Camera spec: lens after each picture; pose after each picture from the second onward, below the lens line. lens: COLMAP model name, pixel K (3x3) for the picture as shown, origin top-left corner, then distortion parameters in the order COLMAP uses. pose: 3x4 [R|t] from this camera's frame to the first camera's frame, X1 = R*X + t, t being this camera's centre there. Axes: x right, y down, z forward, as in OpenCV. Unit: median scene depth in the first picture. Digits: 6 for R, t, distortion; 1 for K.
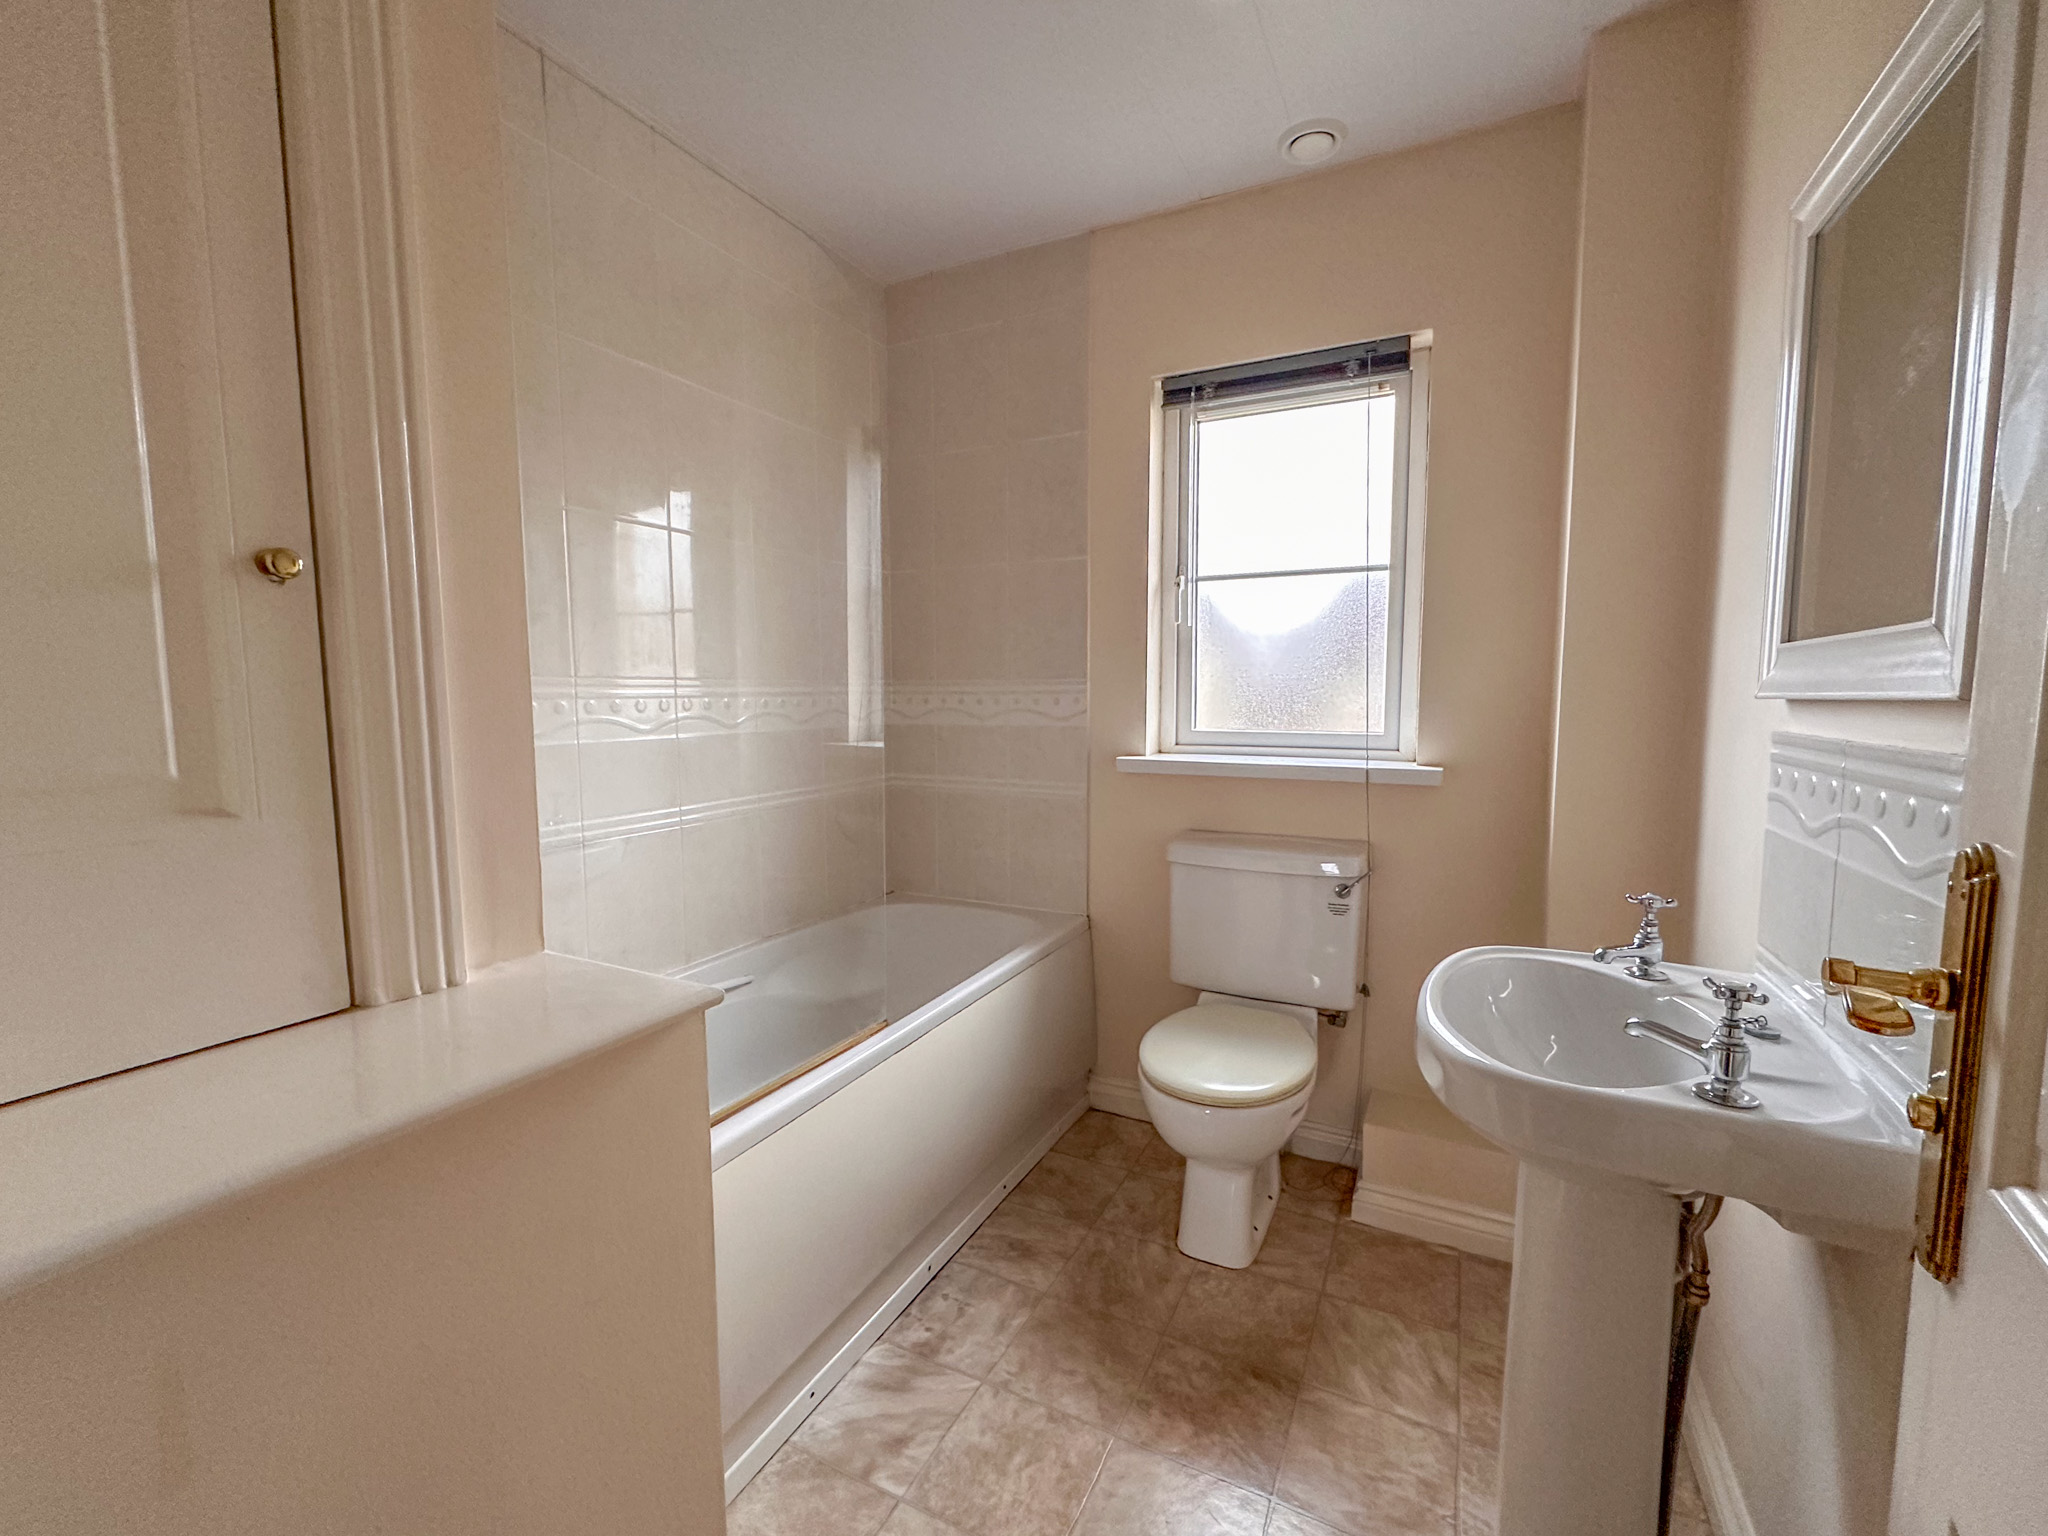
lens RADIAL K [[851.2, 0, 1022.8], [0, 851.2, 773.2], [0, 0, 1]] dist [-0.000359, -0.000201]
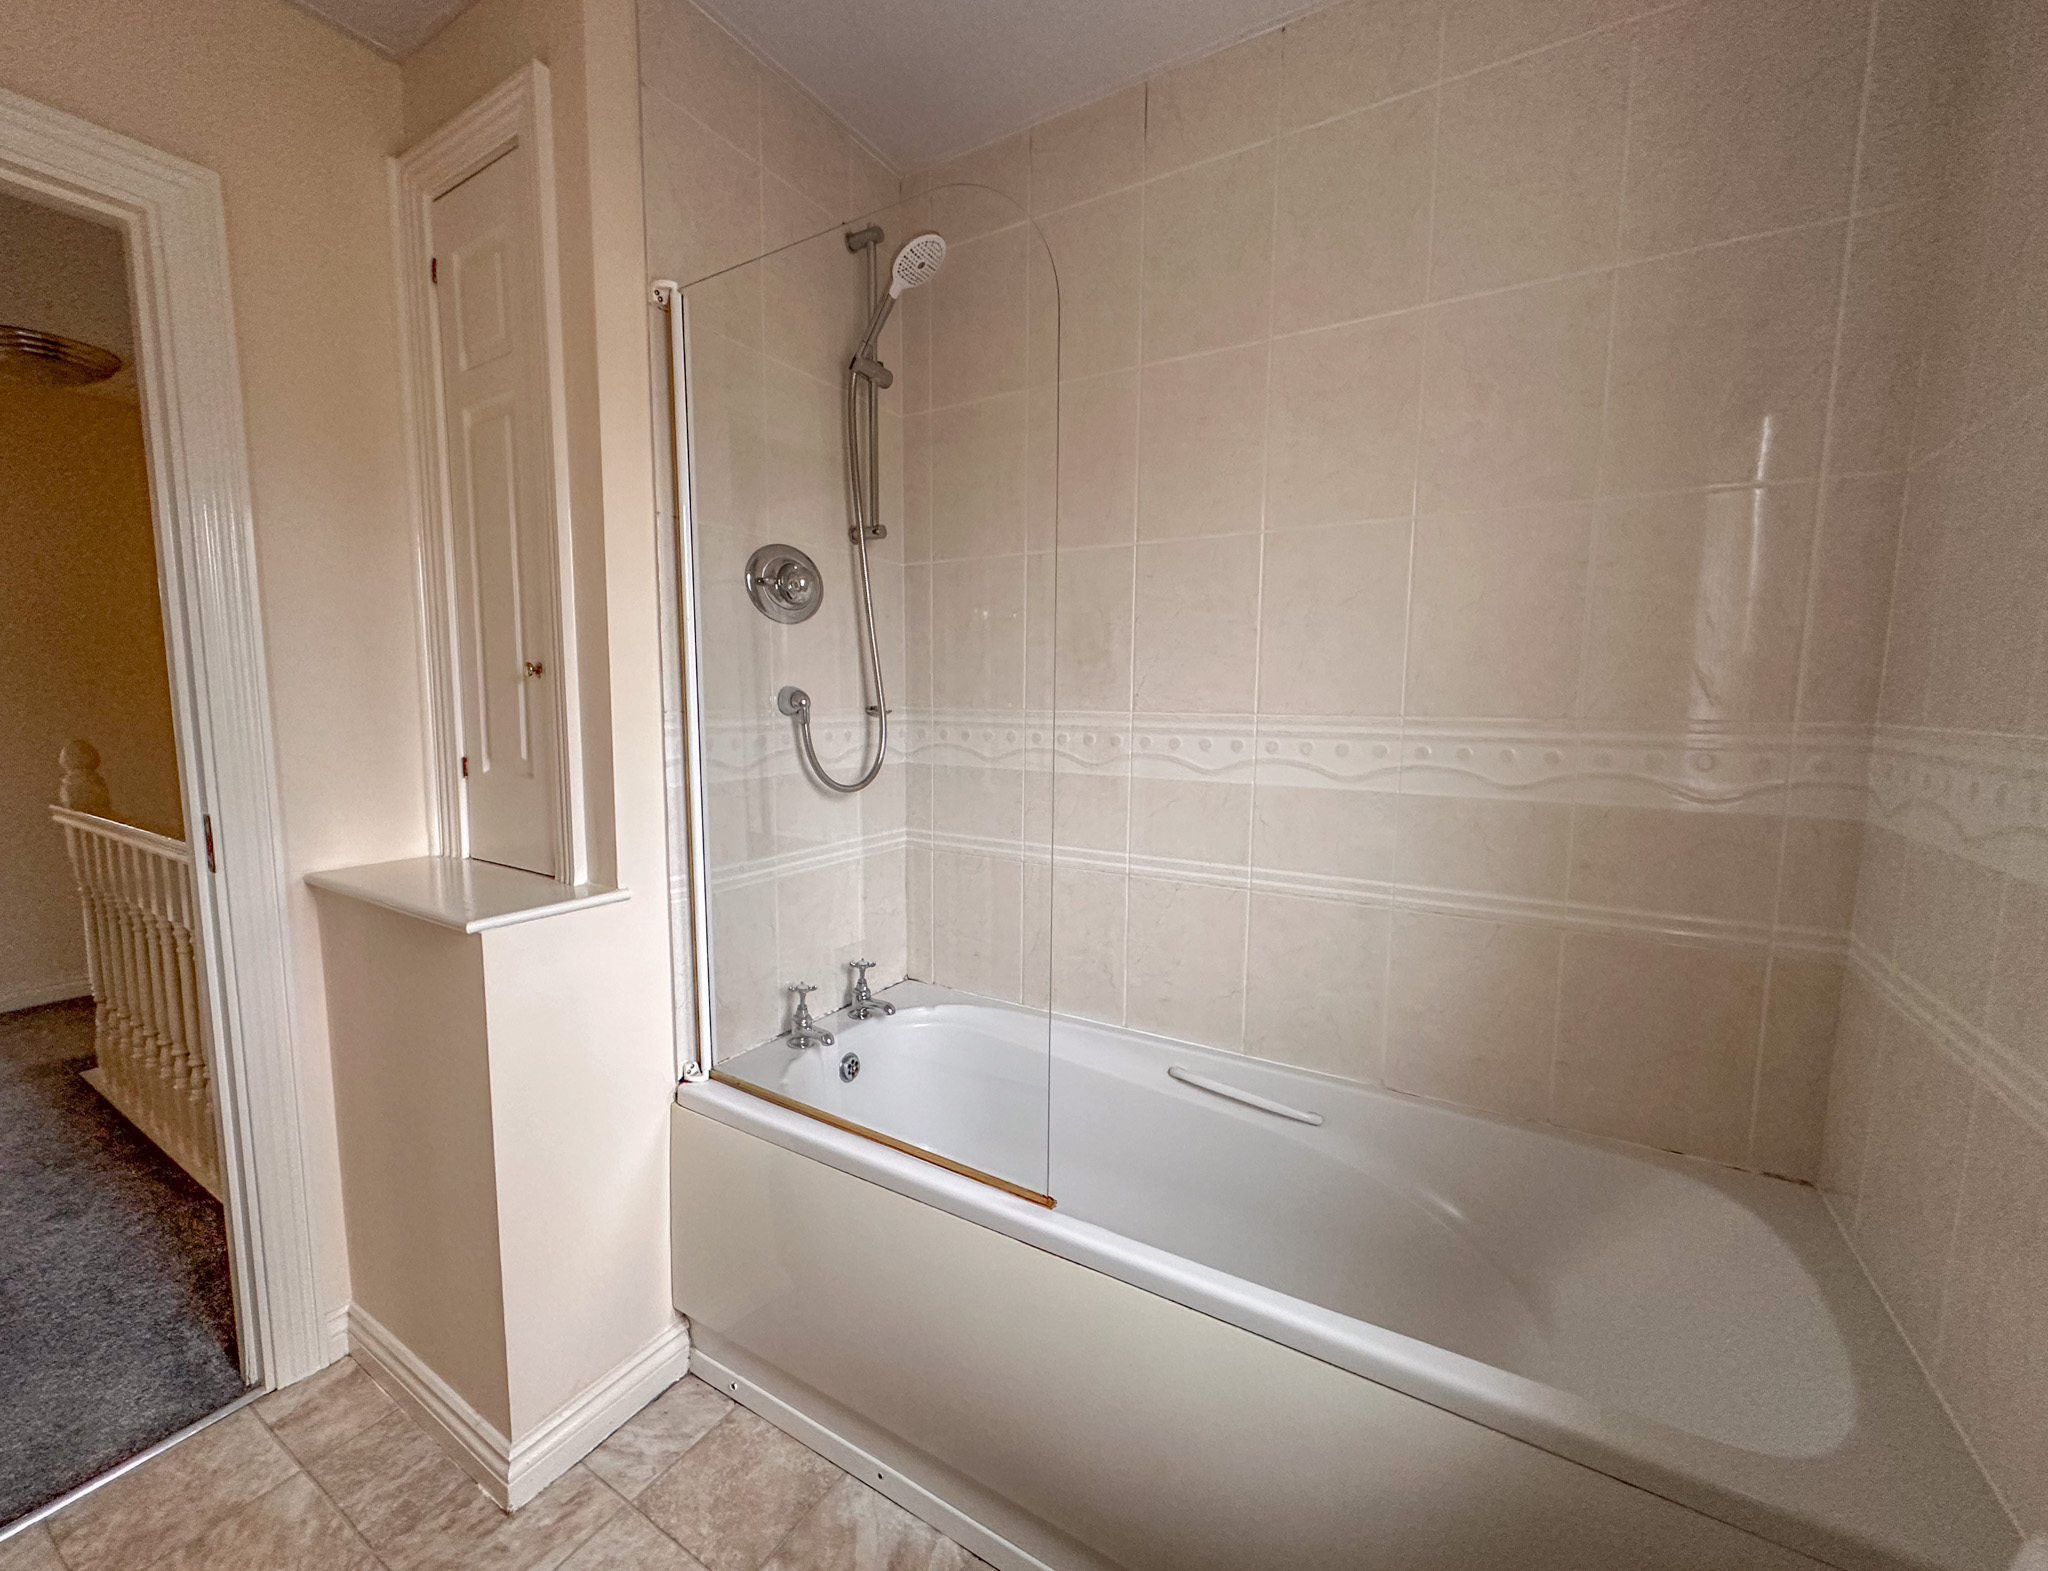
lens RADIAL K [[814.4, 0, 1026.4], [0, 814.4, 816.4], [0, 0, 1]] dist [-0.032787, -0.000126]
pose [[-0.065859, 0.114756, -0.991208, 0.462044], [-0.121272, 0.985081, 0.122104, -0.095541], [0.990432, 0.128248, -0.050960, 0.982204]]
